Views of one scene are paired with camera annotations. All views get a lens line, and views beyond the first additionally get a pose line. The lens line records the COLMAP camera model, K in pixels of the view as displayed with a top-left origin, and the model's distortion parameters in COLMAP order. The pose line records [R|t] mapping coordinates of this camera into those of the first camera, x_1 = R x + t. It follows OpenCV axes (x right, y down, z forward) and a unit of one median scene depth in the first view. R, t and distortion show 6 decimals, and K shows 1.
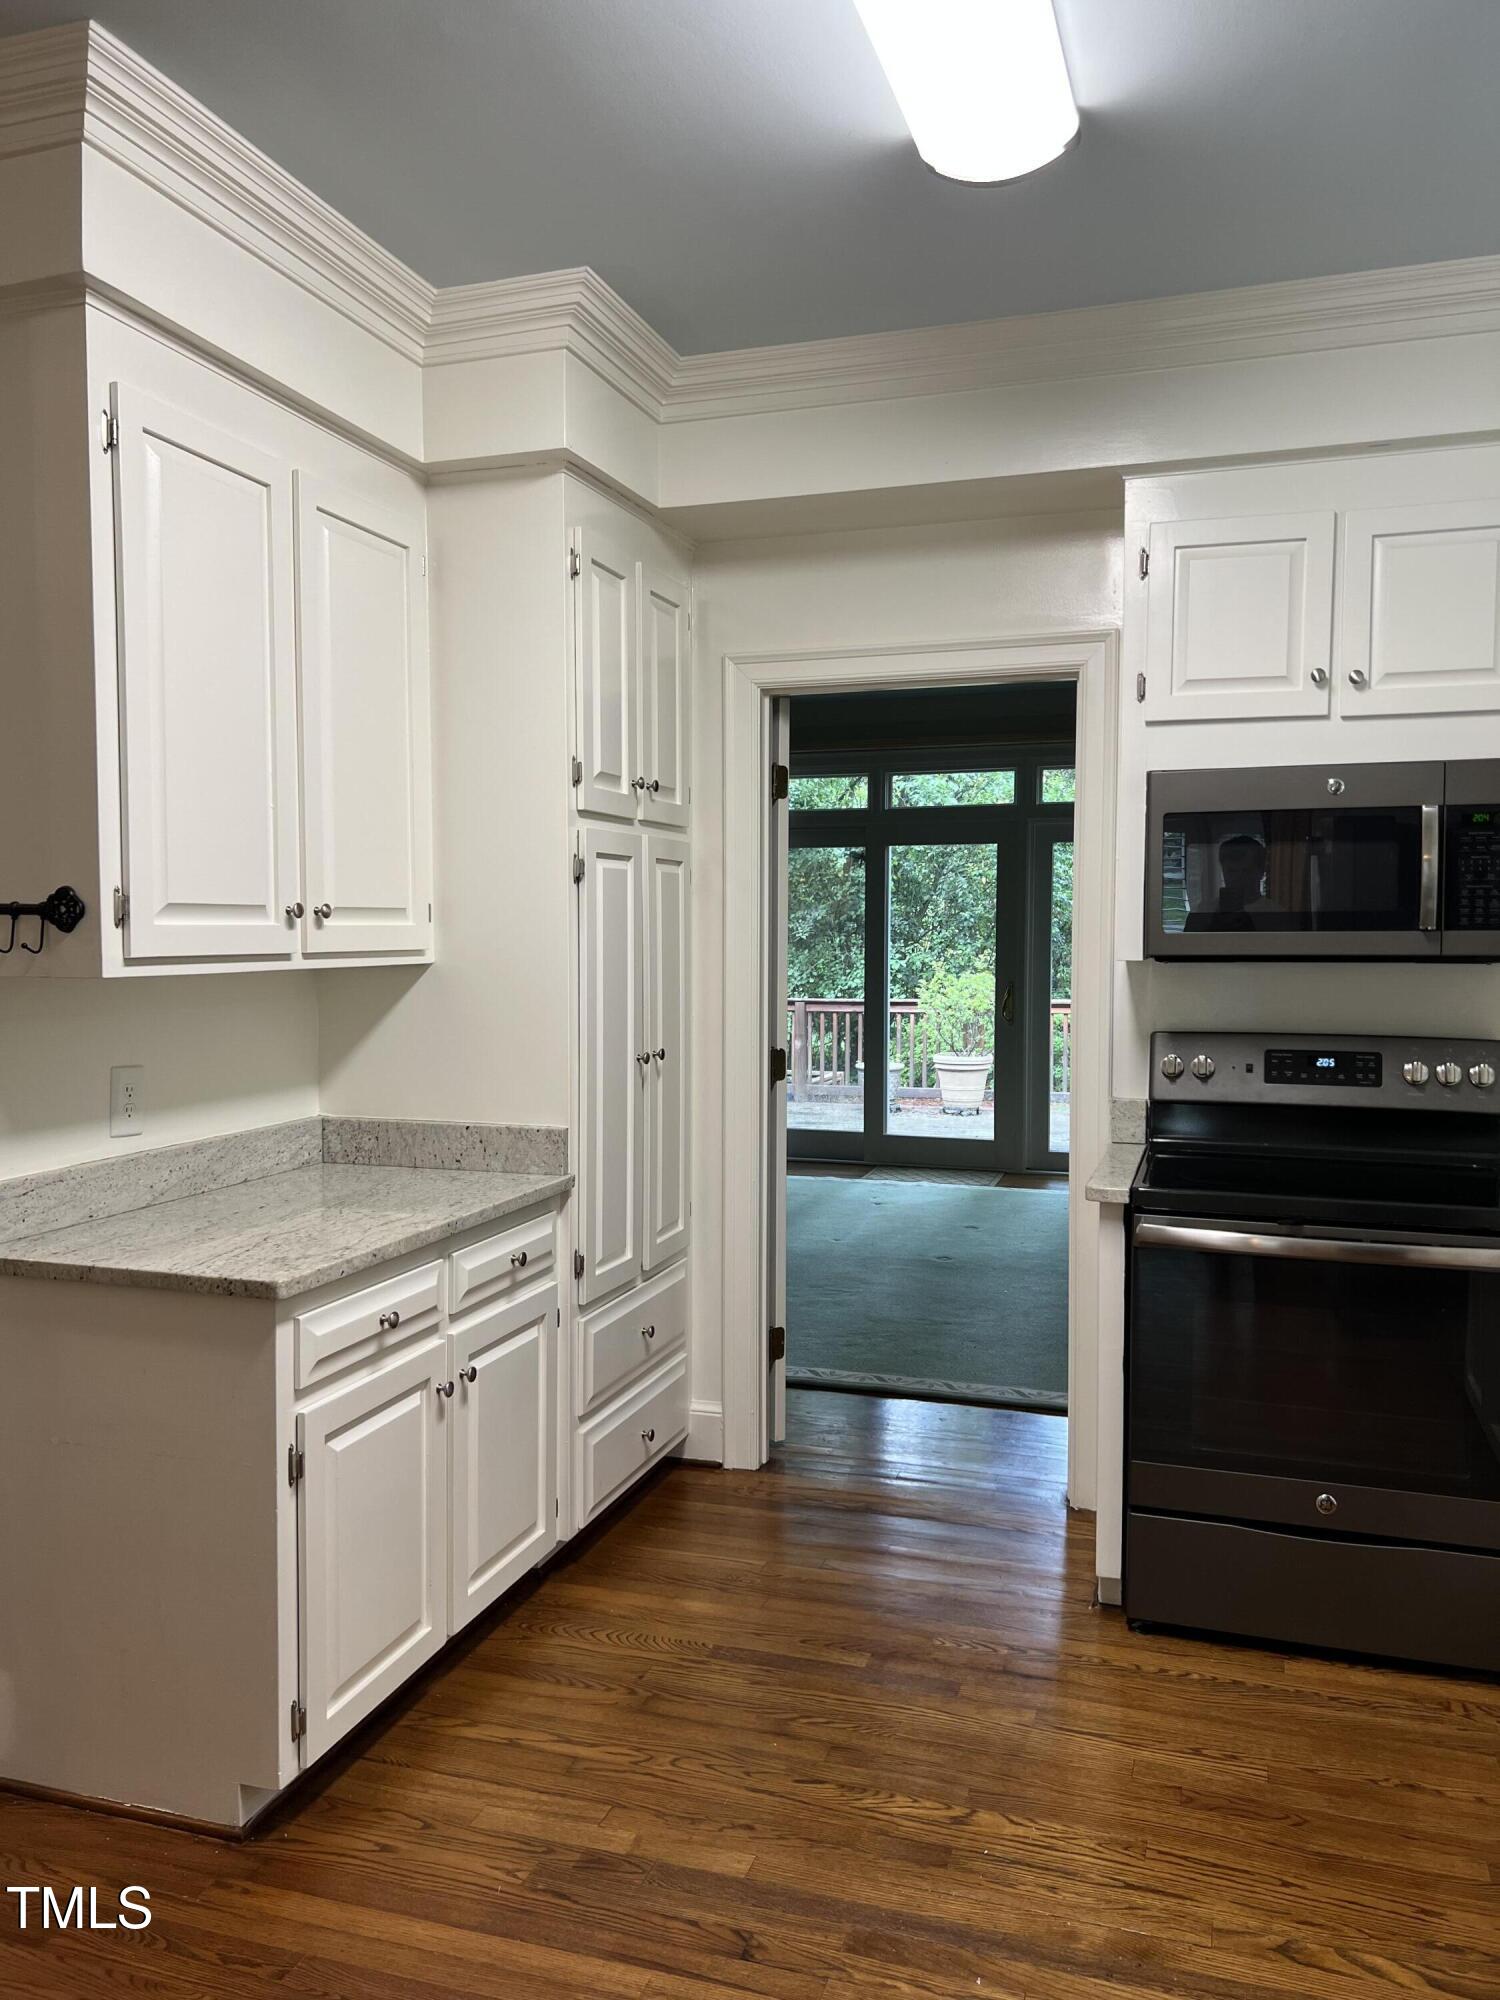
lens RADIAL K [[1508.8, 0, 755.9], [0, 1508.8, 994.9], [0, 0, 1]] dist [0.051615, -0.052172]
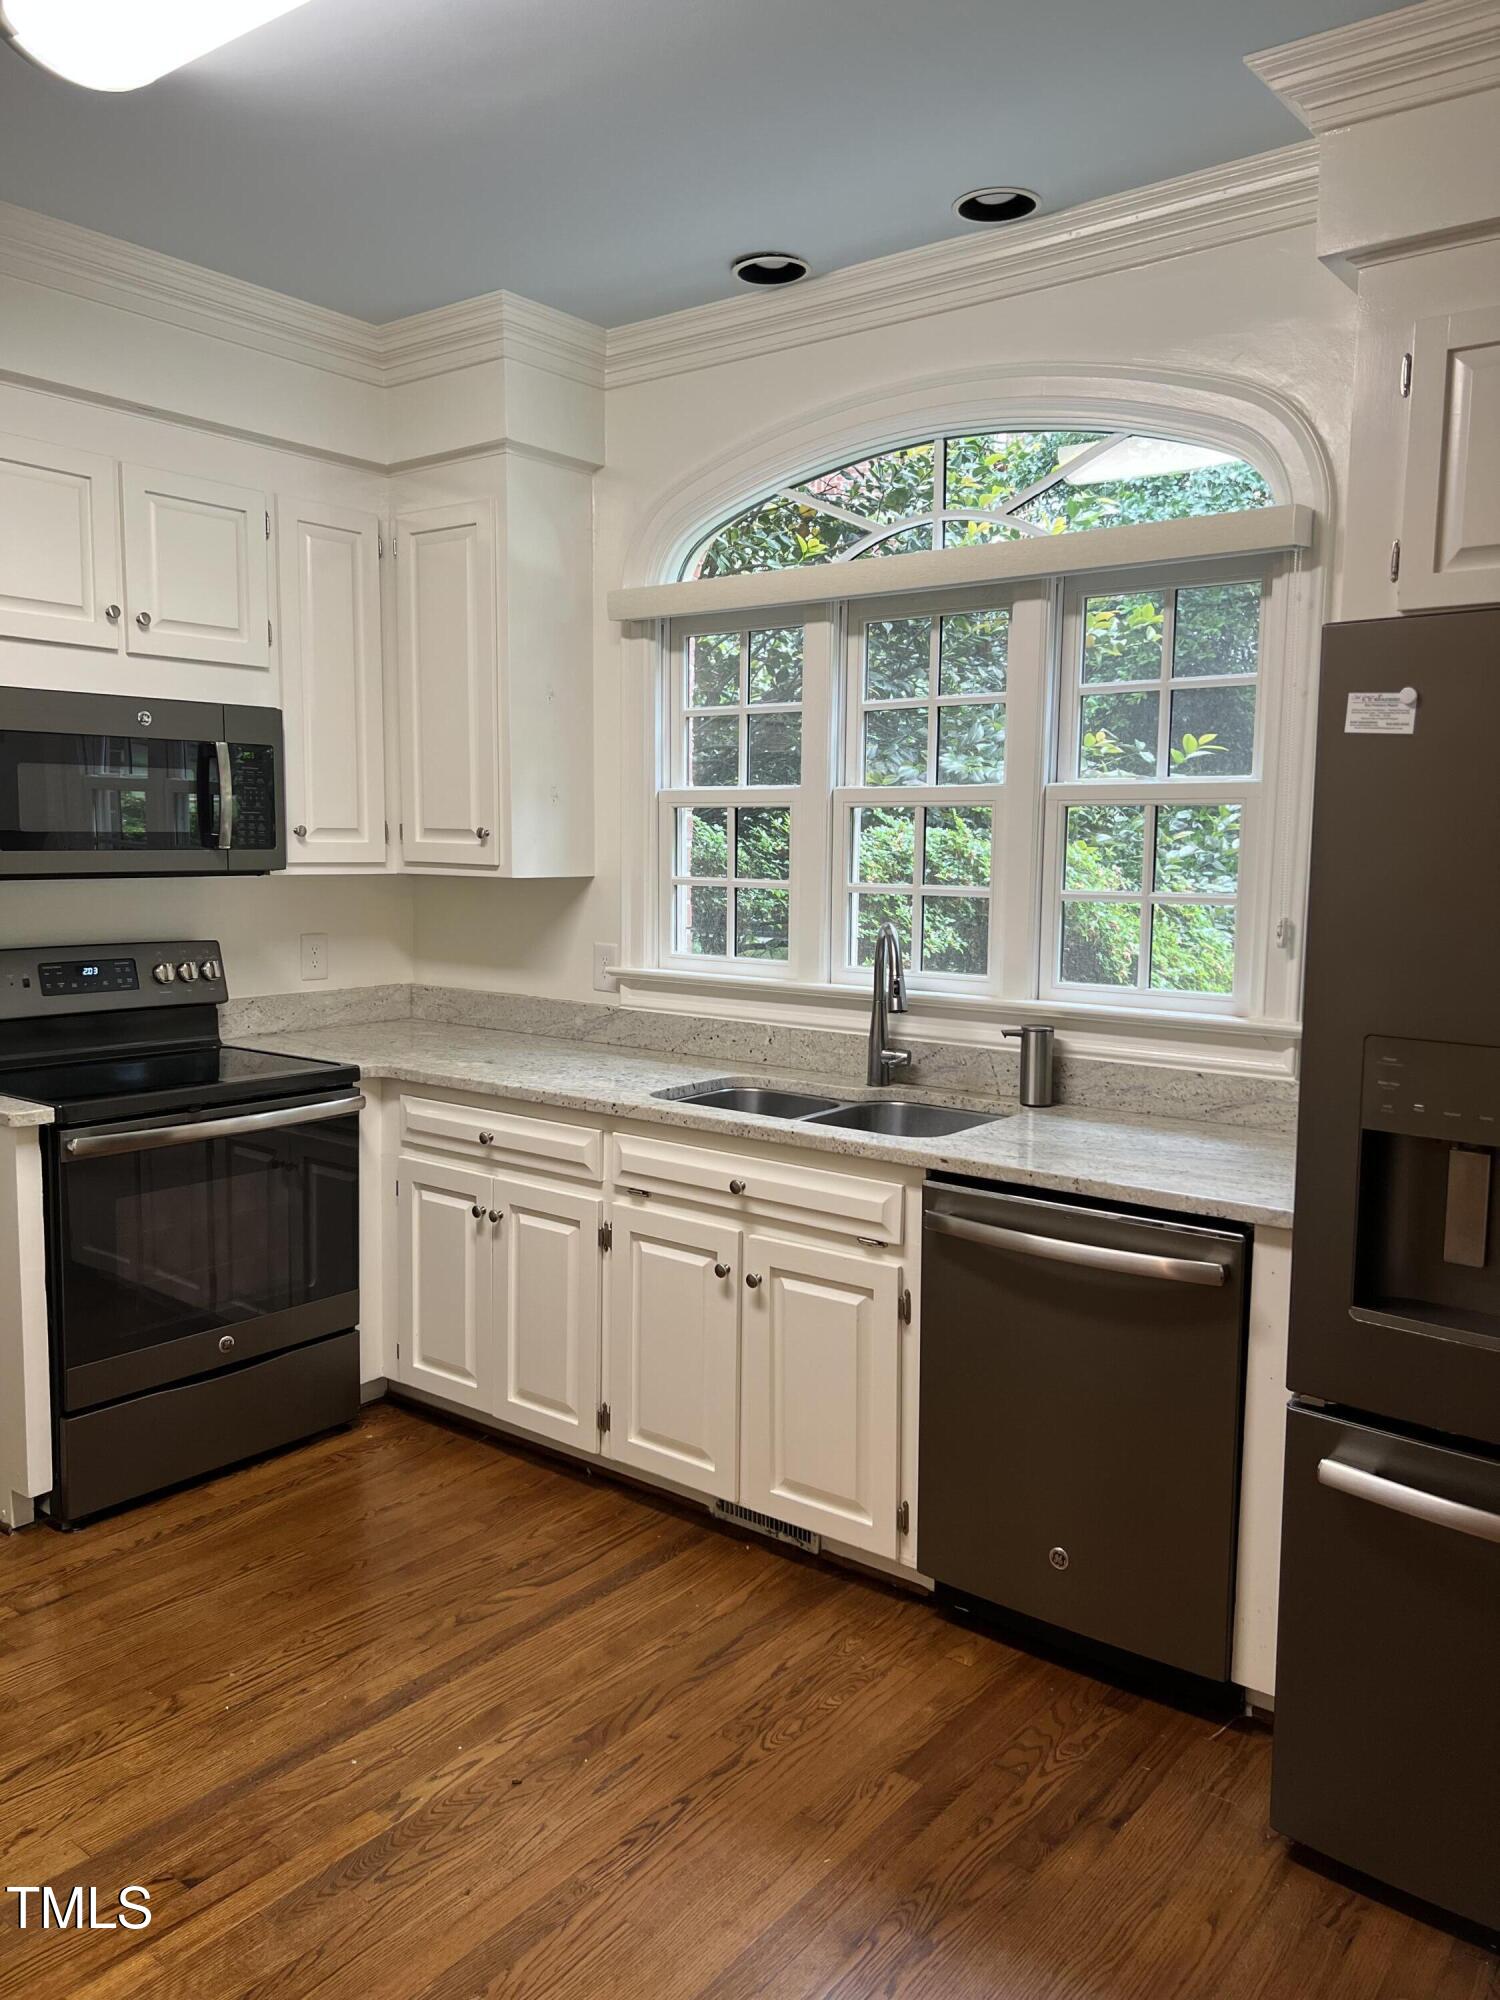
lens RADIAL K [[1508.8, 0, 760.0], [0, 1508.8, 1002.0], [0, 0, 1]] dist [0.051615, -0.052172]
pose [[0.339865, -0.101544, 0.934976, -0.528313], [0.032165, 0.994827, 0.096352, -0.025290], [-0.939924, -0.002673, 0.341373, 0.208680]]
